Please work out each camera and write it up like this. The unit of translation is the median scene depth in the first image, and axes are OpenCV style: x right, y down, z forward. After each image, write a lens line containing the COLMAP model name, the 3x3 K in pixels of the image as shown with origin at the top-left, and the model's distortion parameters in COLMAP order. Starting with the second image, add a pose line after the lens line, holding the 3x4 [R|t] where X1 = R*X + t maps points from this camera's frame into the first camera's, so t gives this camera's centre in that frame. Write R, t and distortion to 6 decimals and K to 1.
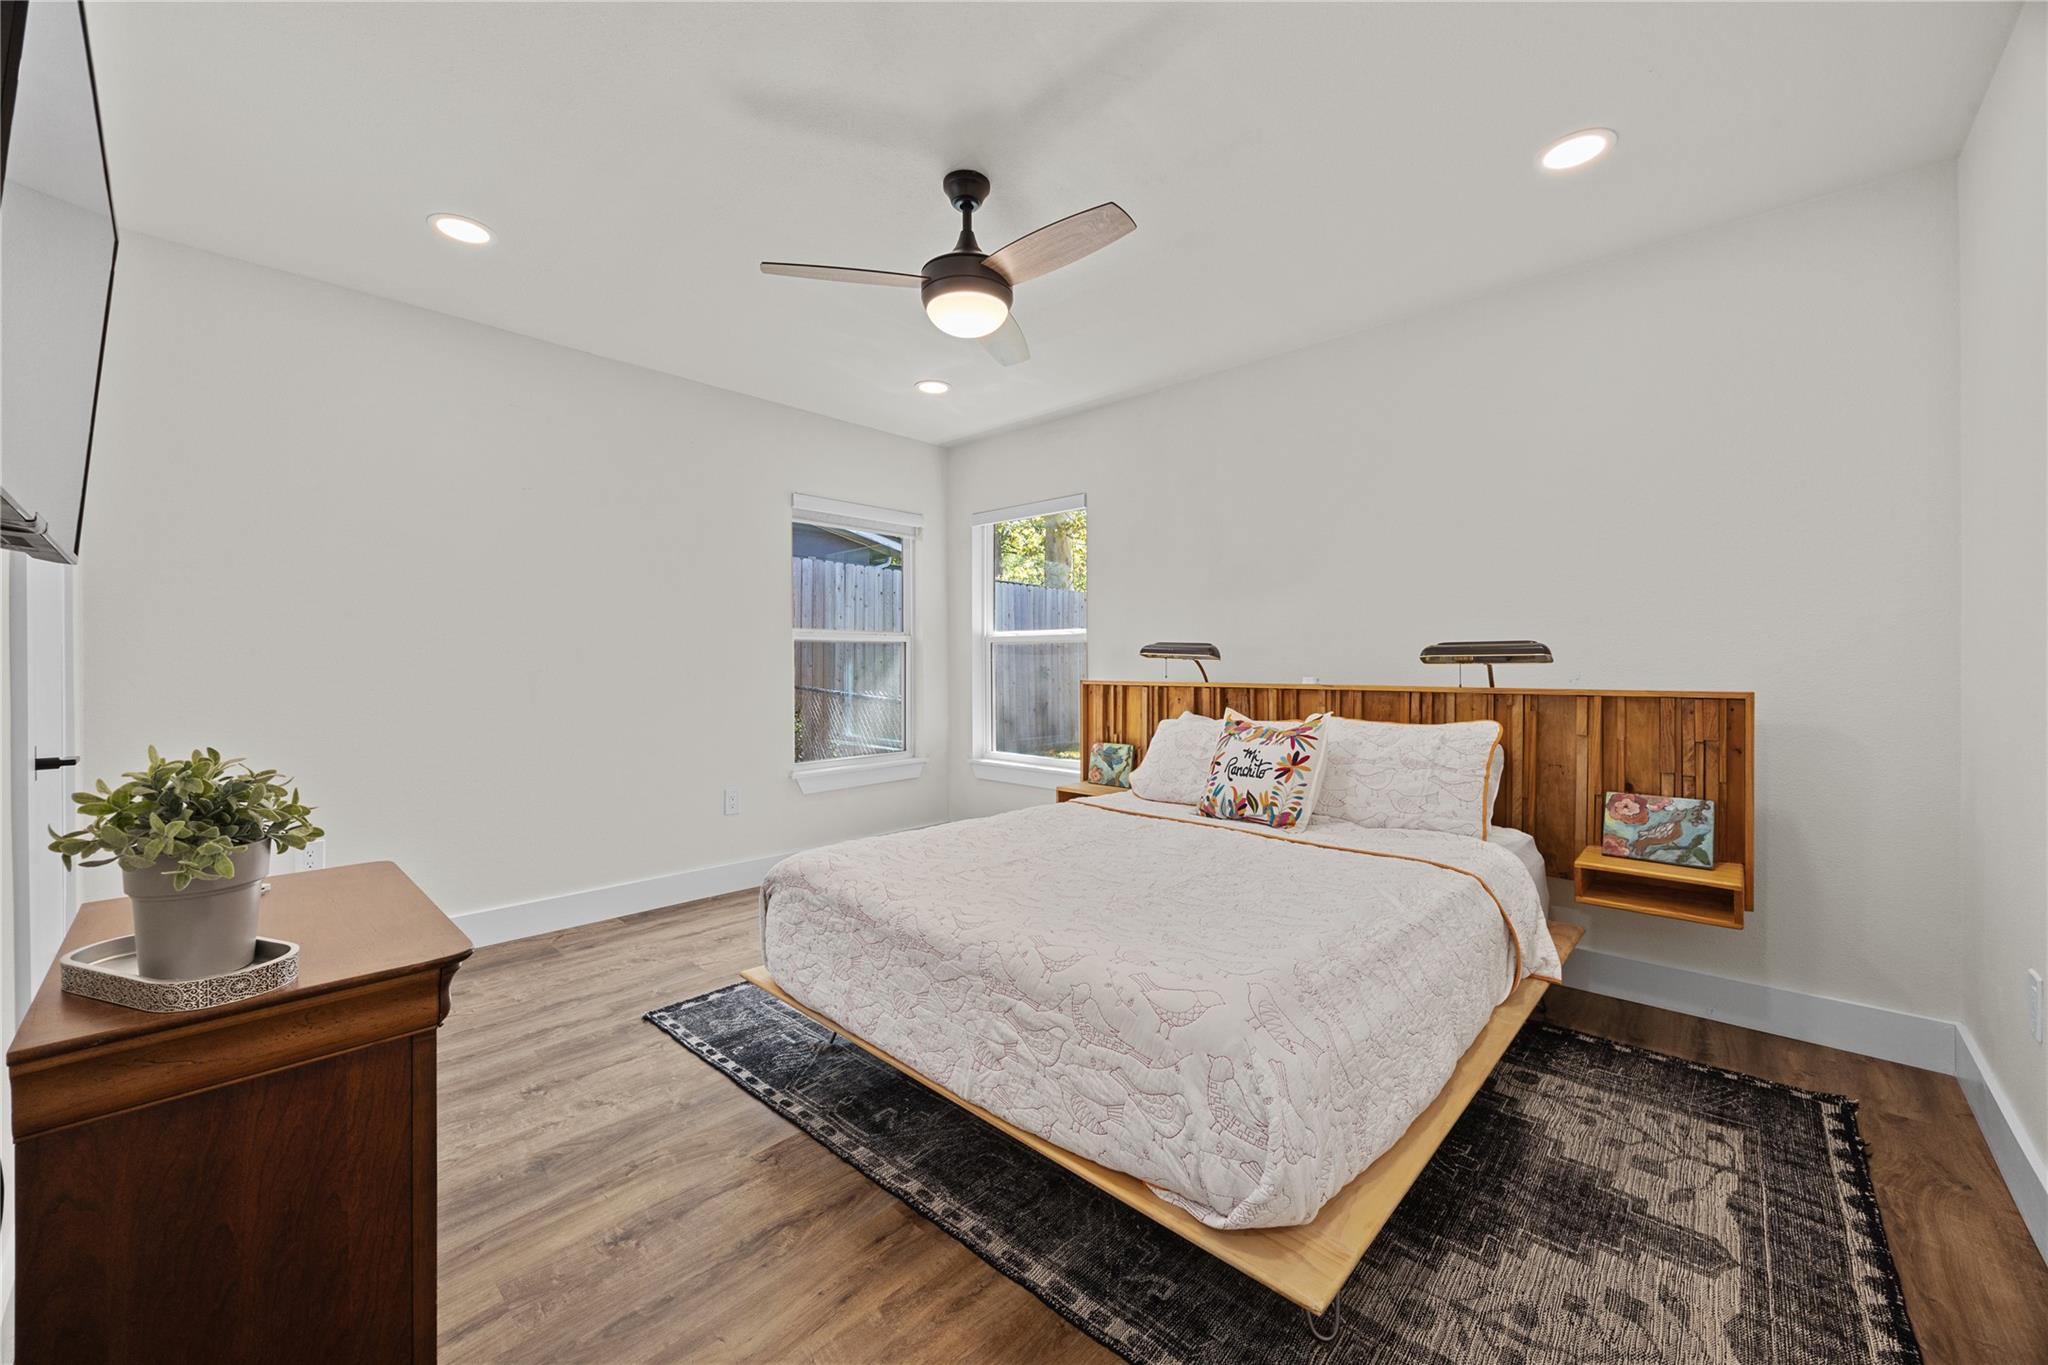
lens RADIAL K [[785.3, 0, 1019.1], [0, 785.3, 677.8], [0, 0, 1]] dist [-0.001807, -0.000208]
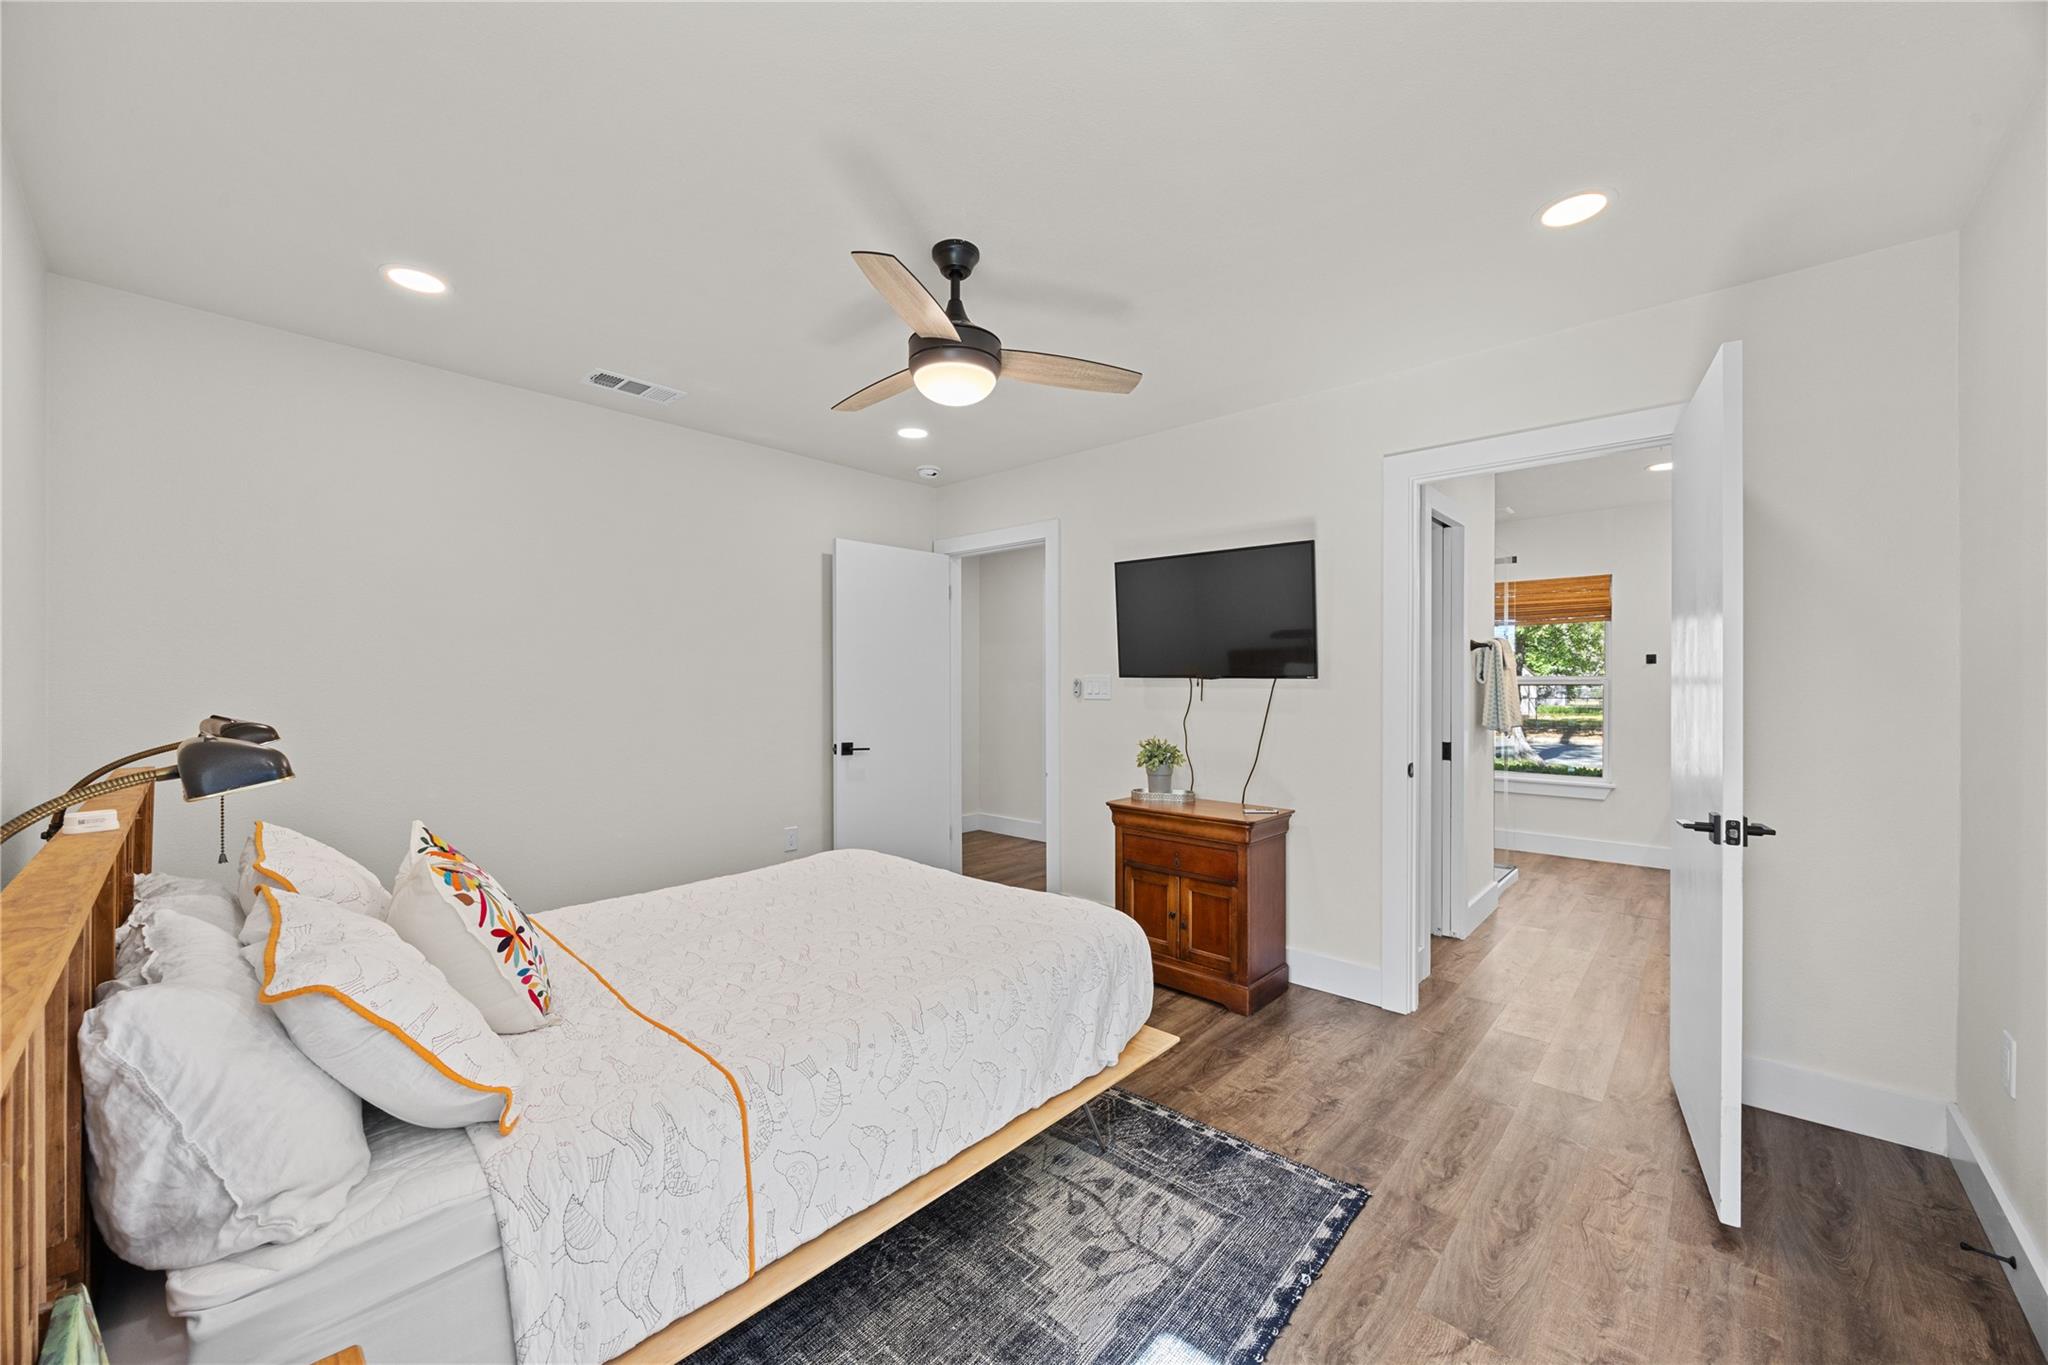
lens RADIAL K [[749.6, 0, 1024.0], [0, 749.6, 682.5], [0, 0, 1]] dist [-0.000248, -0.000011]
pose [[-0.999729, 0.002290, -0.023169, -0.129053], [0.001909, 0.999863, 0.016431, -0.106019], [0.023204, 0.016383, -0.999597, 1.943173]]
